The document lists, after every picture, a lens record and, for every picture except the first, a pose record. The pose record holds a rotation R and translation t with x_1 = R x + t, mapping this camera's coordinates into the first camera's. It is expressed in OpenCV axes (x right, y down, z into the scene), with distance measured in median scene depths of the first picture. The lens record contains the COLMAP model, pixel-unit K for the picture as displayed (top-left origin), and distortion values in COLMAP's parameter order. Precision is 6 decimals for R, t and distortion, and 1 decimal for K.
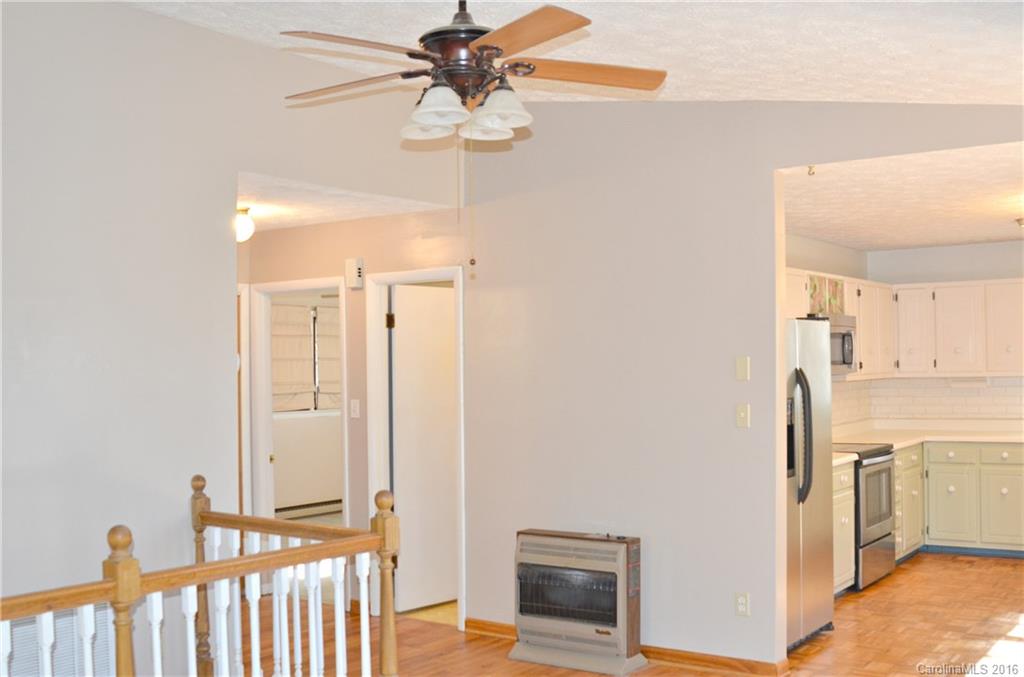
lens RADIAL K [[1103.6, 0, 512.0], [0, 1103.6, 338.5], [0, 0, 1]] dist [-0.075870, 0.004729]
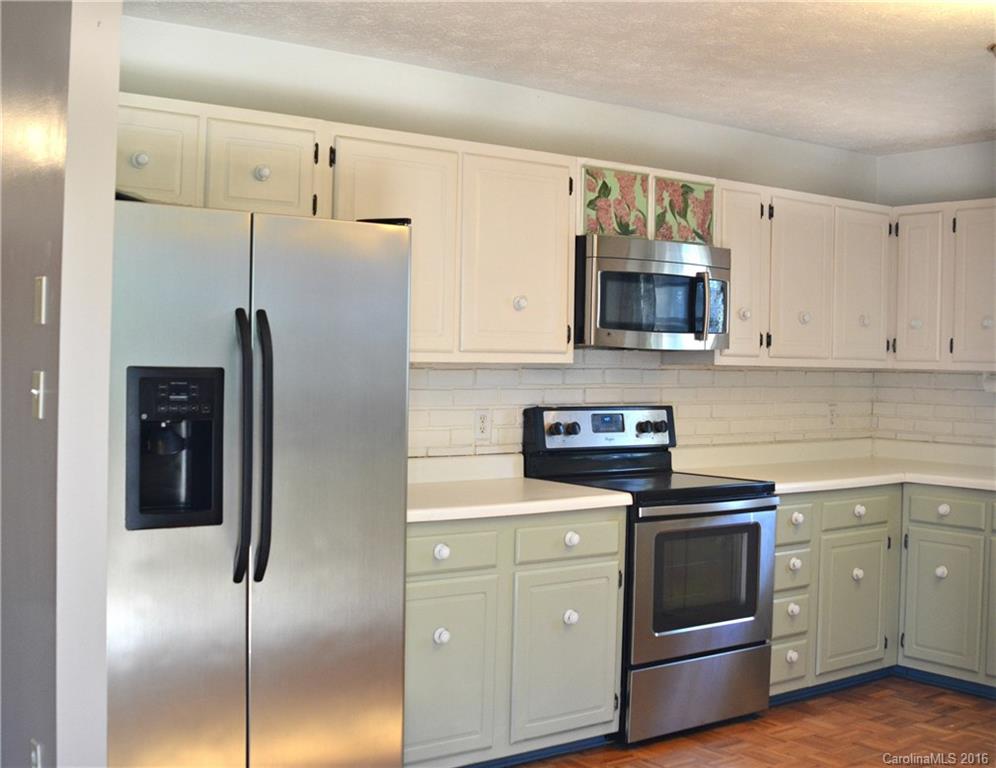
lens RADIAL K [[1148.6, 0, 498.0], [0, 1148.6, 384.0], [0, 0, 1]] dist [-0.061975, -0.034464]
pose [[0.944489, 0.047402, -0.325105, 0.400969], [-0.032549, 0.998169, 0.050977, 0.022695], [0.326927, -0.037565, 0.944303, 0.415848]]
